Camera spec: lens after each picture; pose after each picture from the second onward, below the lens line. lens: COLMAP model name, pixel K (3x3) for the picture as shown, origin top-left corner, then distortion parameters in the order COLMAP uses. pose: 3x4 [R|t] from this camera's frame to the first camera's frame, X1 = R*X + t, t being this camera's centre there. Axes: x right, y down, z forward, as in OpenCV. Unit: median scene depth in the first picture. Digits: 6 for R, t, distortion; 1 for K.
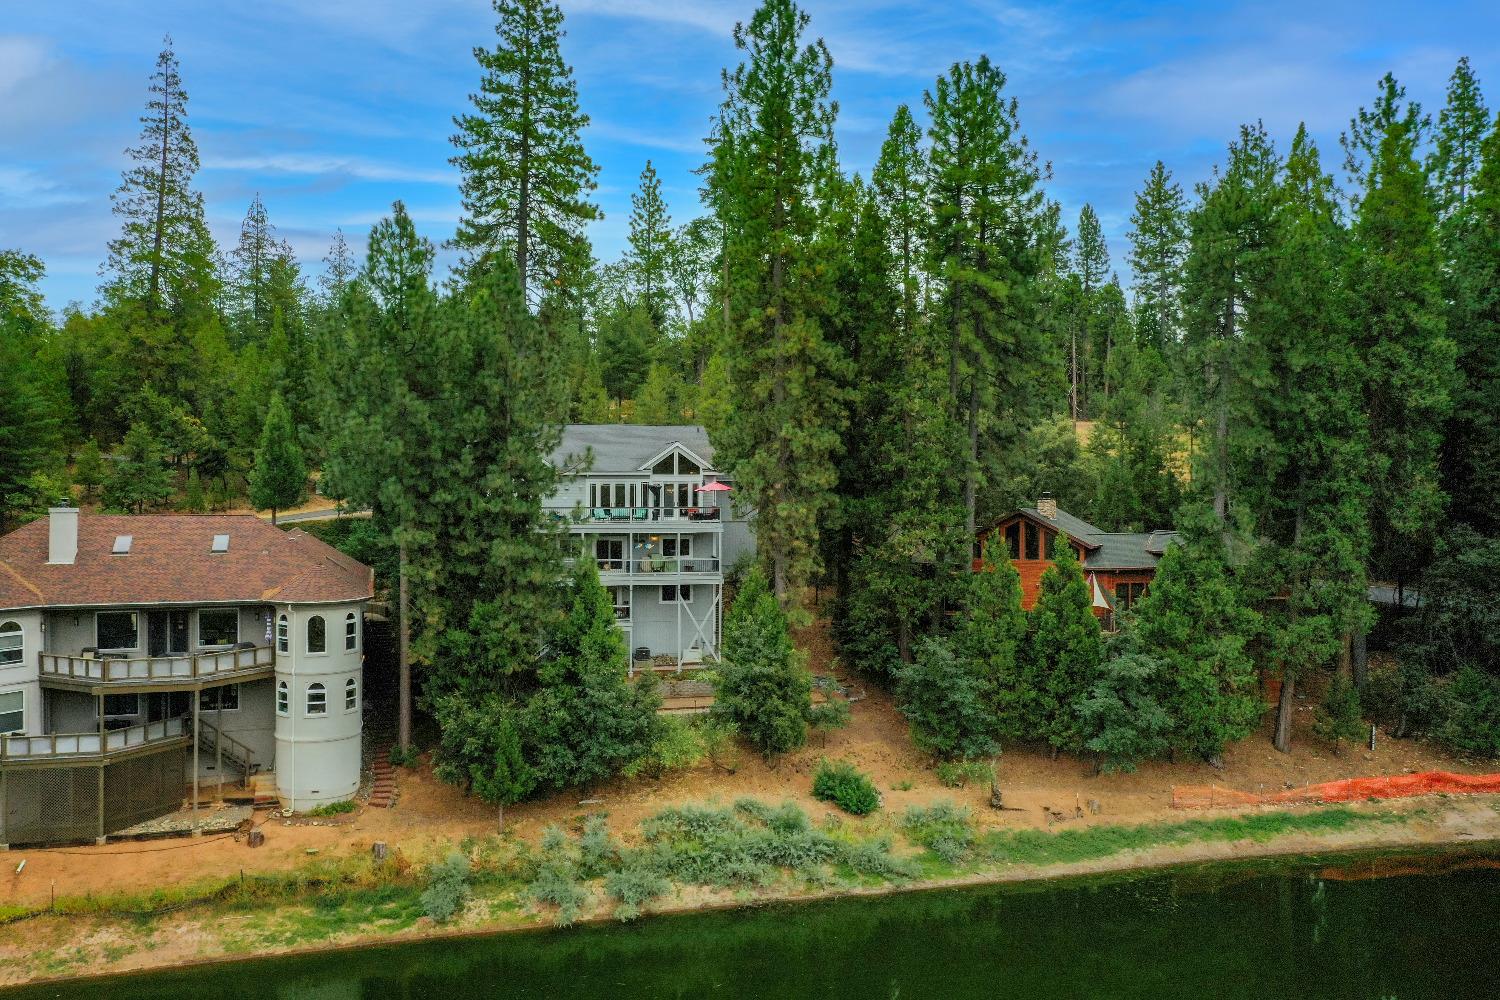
lens RADIAL K [[1201.4, 0, 750.0], [0, 1201.4, 500.0], [0, 0, 1]] dist [-0.005068, 0.000103]
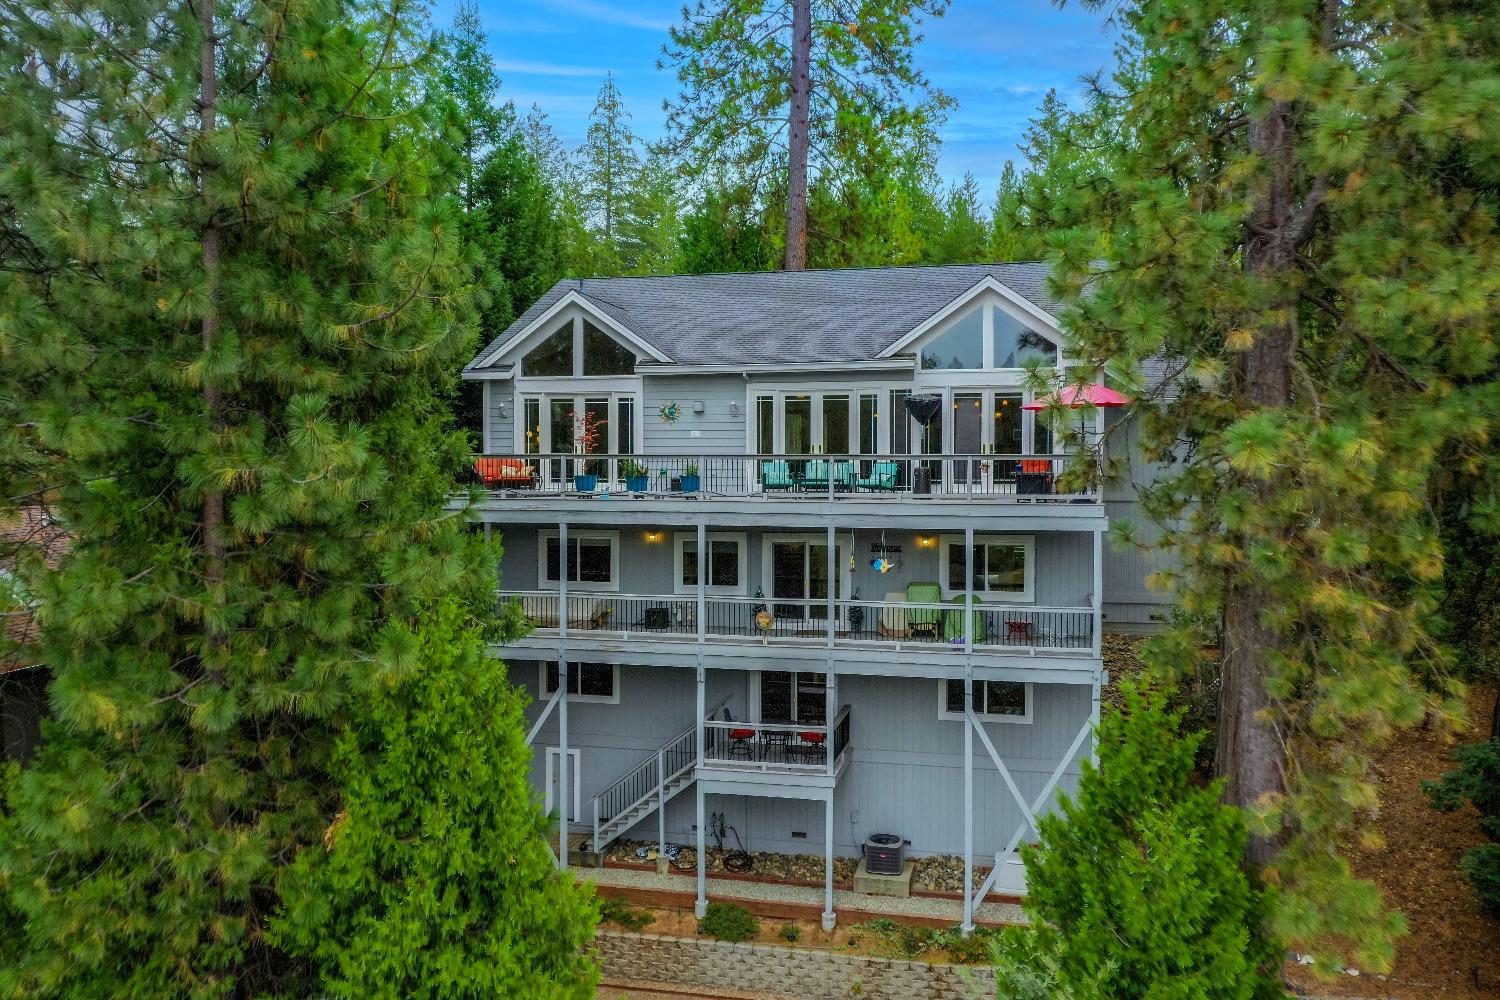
lens RADIAL K [[1201.4, 0, 750.0], [0, 1201.4, 500.0], [0, 0, 1]] dist [-0.005068, 0.000103]
pose [[0.896569, 0.018211, -0.442530, 0.040778], [-0.011324, 0.999770, 0.018199, 0.014996], [0.442759, -0.011305, 0.896569, 0.748811]]
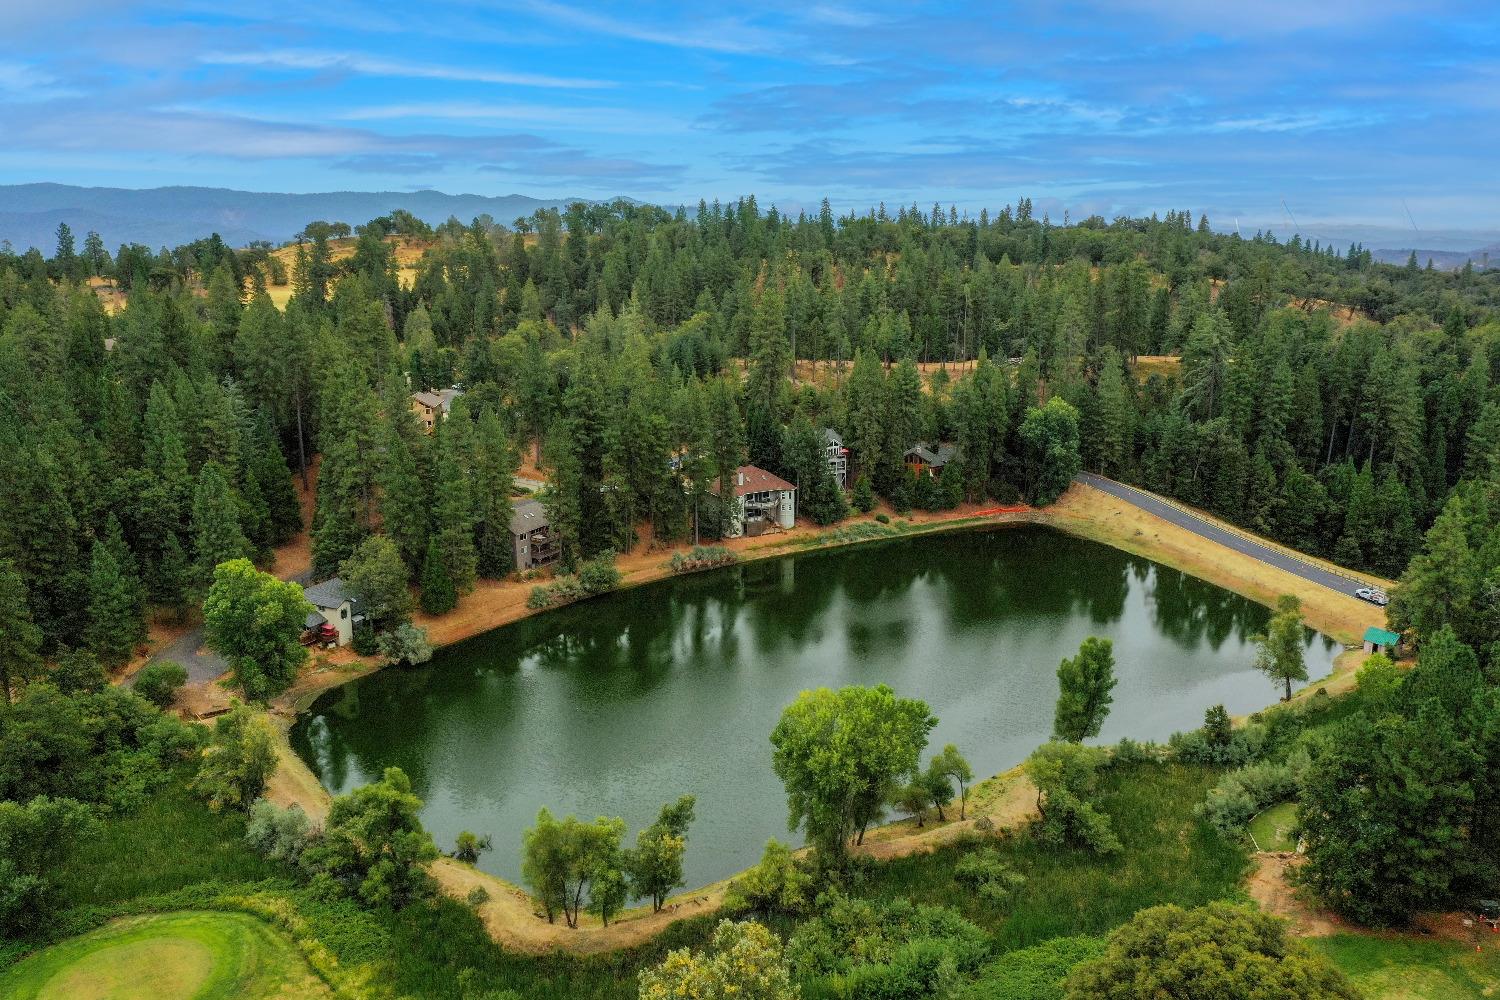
lens RADIAL K [[1201.4, 0, 750.0], [0, 1201.4, 500.0], [0, 0, 1]] dist [-0.005068, 0.000103]
pose [[0.988042, -0.049022, 0.146184, -1.132470], [0.012161, 0.969933, 0.243069, -1.002425], [-0.153704, -0.238384, 0.958931, -3.502892]]
